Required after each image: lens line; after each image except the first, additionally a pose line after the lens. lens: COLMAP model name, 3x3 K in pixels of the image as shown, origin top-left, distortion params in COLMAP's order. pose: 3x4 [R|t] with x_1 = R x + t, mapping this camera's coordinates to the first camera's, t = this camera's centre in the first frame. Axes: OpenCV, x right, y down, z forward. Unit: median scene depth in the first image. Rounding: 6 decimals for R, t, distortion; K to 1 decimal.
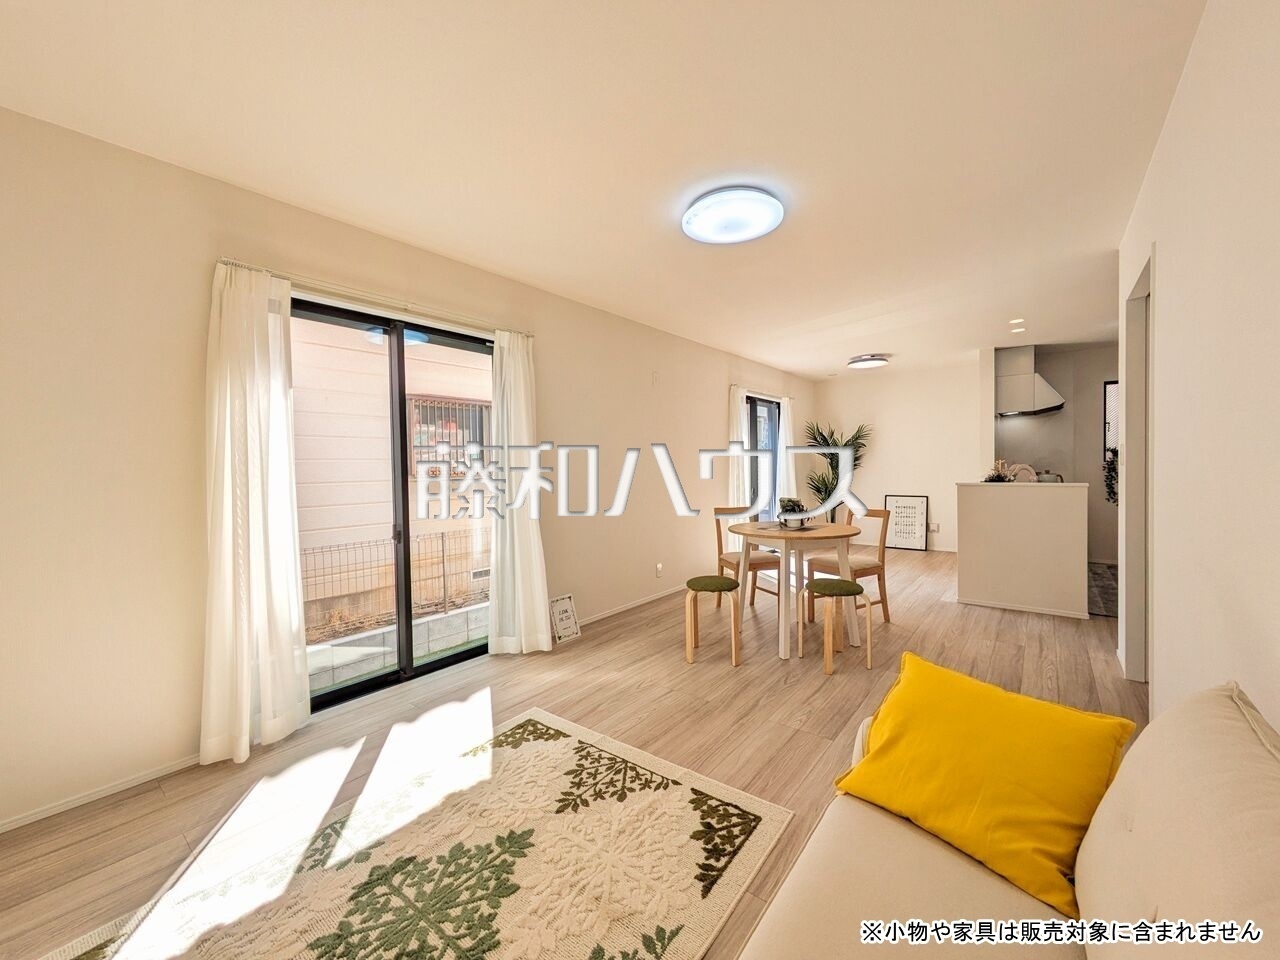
lens RADIAL K [[511.7, 0, 640.0], [0, 511.7, 480.0], [0, 0, 1]] dist [-0.009938, -0.000048]
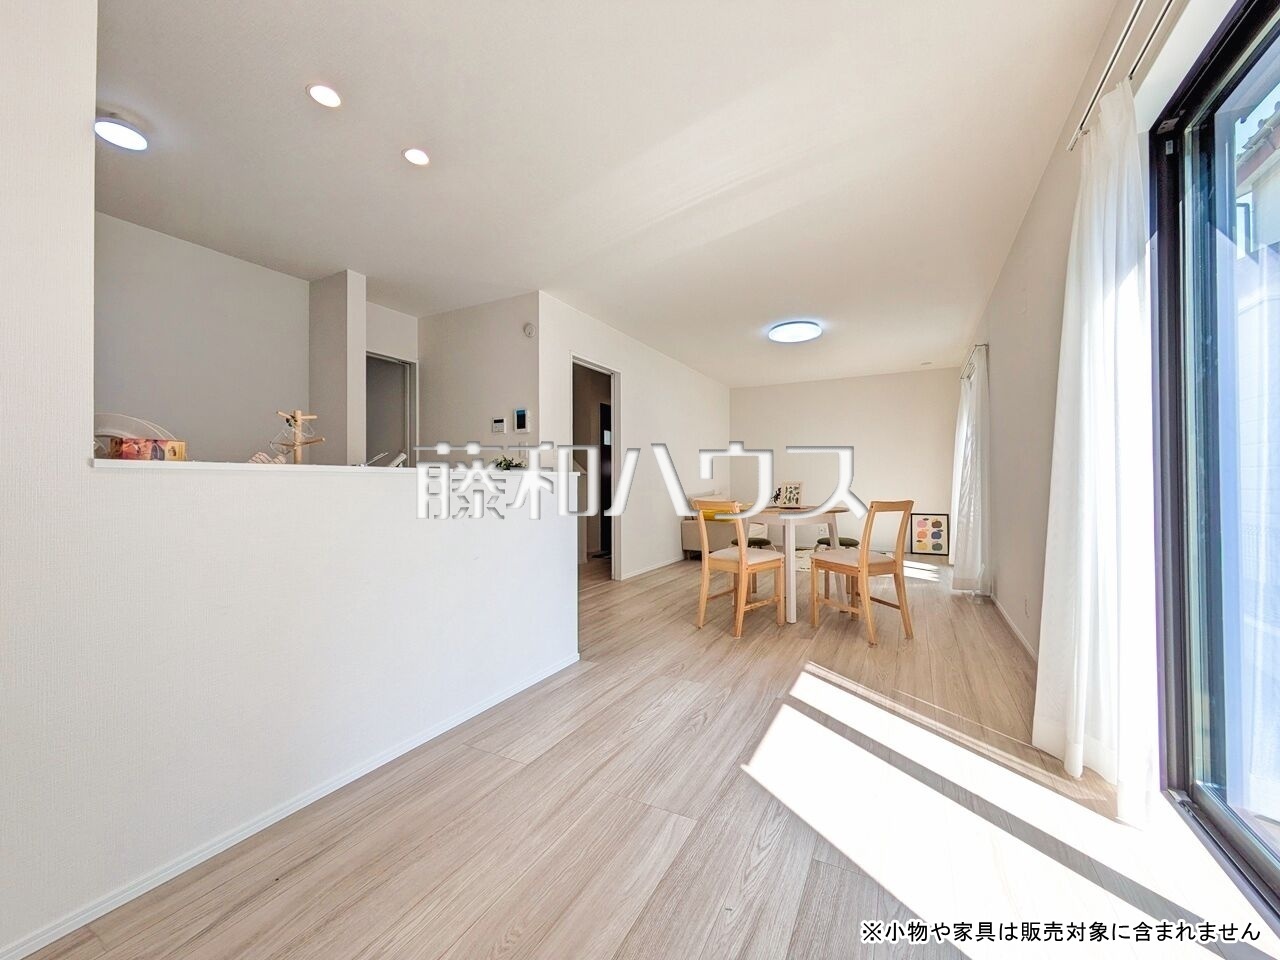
lens RADIAL K [[511.7, 0, 640.0], [0, 511.7, 480.0], [0, 0, 1]] dist [-0.009938, -0.000048]
pose [[-0.984350, 0.018849, -0.175213, 0.834892], [0.015189, 0.999638, 0.022205, 0.001328], [0.175568, 0.019196, -0.984280, 2.101235]]
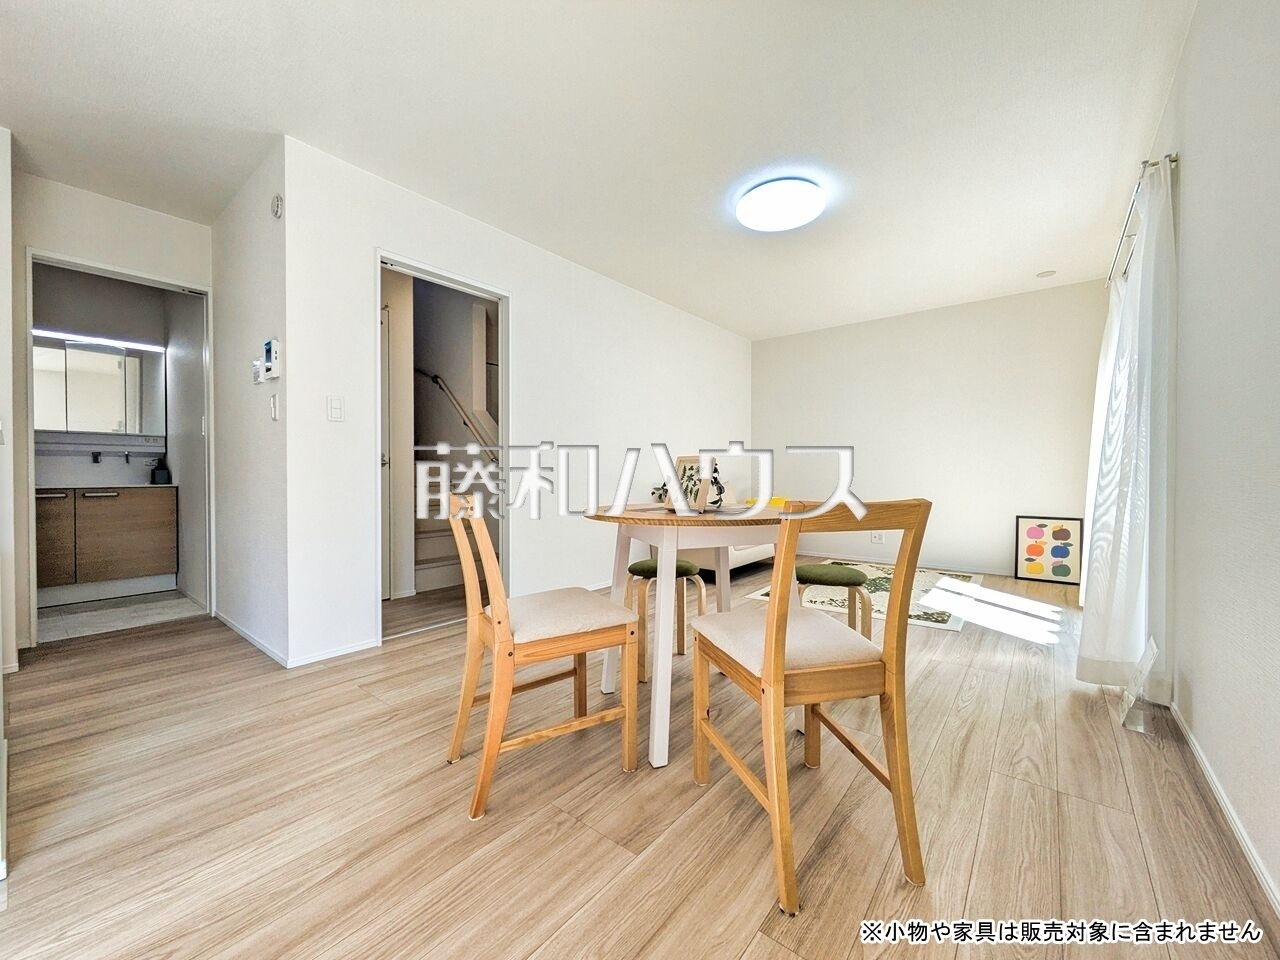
lens RADIAL K [[515.6, 0, 640.0], [0, 515.6, 480.0], [0, 0, 1]] dist [-0.000864, 0.000230]
pose [[-0.999835, 0.017430, 0.005062, 0.371679], [0.017598, 0.999227, 0.035162, 0.041110], [-0.004446, 0.035245, -0.999369, 1.609336]]
